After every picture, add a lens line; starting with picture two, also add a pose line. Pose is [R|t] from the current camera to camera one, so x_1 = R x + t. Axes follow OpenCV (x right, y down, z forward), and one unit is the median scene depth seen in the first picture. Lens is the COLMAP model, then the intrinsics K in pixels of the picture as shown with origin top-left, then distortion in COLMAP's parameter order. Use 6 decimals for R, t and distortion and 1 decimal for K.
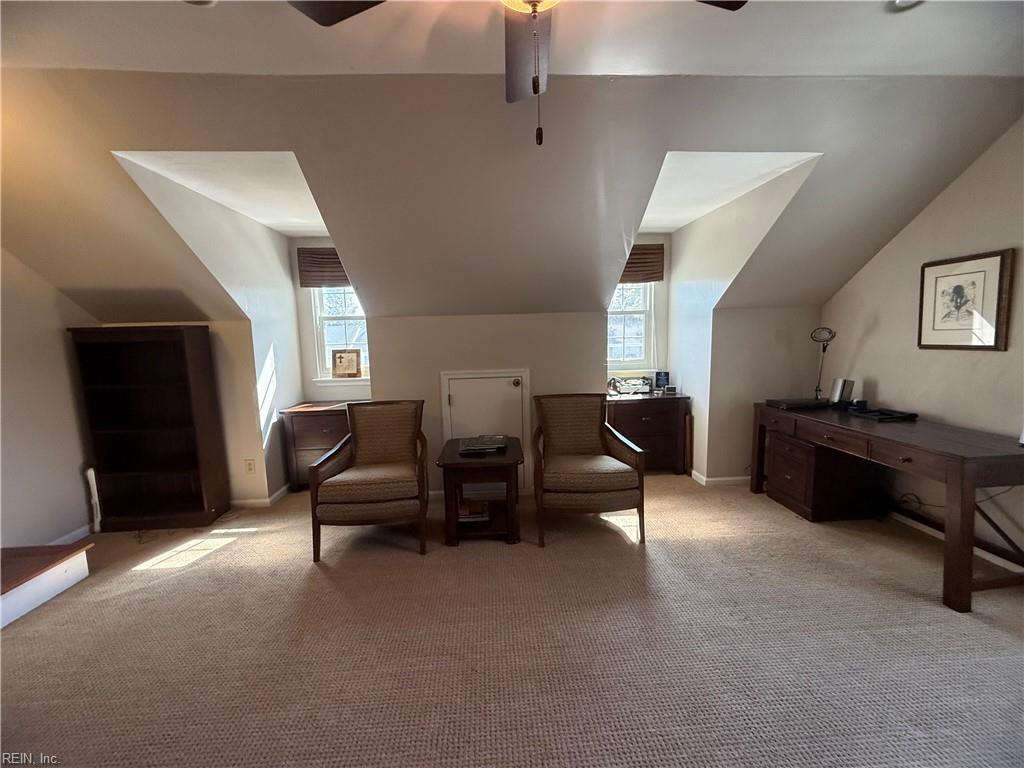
lens RADIAL K [[408.2, 0, 509.5], [0, 408.2, 383.9], [0, 0, 1]] dist [-0.000438, 0.000158]
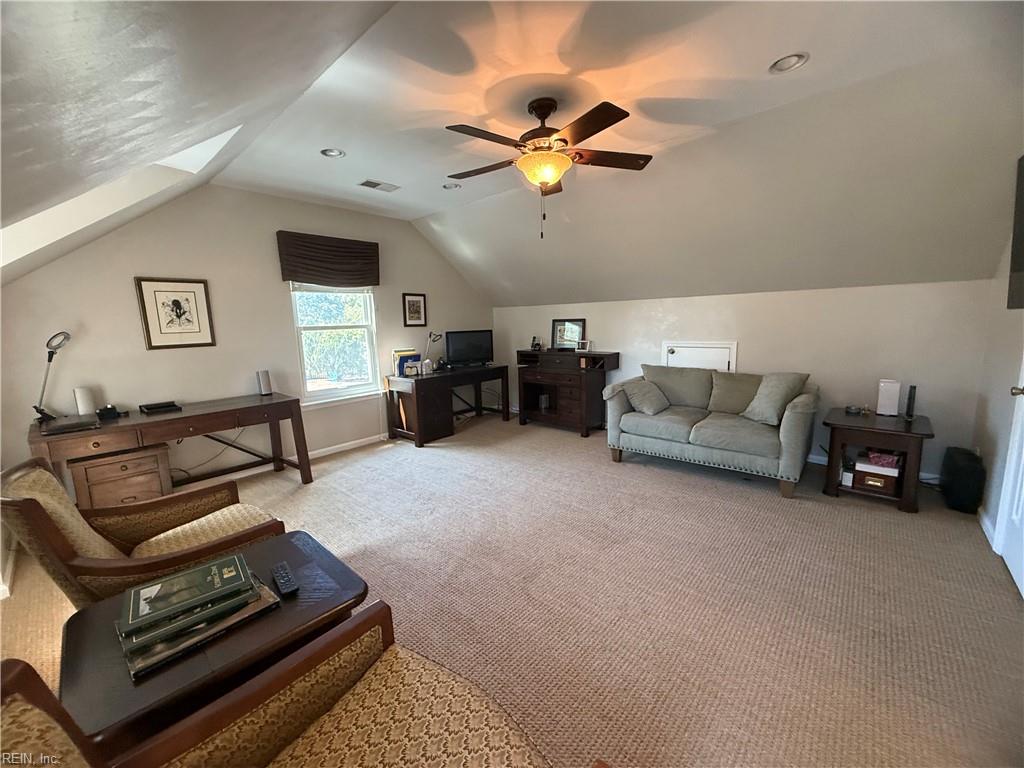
lens RADIAL K [[408.2, 0, 509.5], [0, 408.2, 383.9], [0, 0, 1]] dist [-0.000438, 0.000158]
pose [[-0.700464, -0.061473, 0.711035, -0.574592], [0.134071, 0.967212, 0.215699, -0.104819], [-0.700981, 0.246418, -0.669256, 1.077629]]
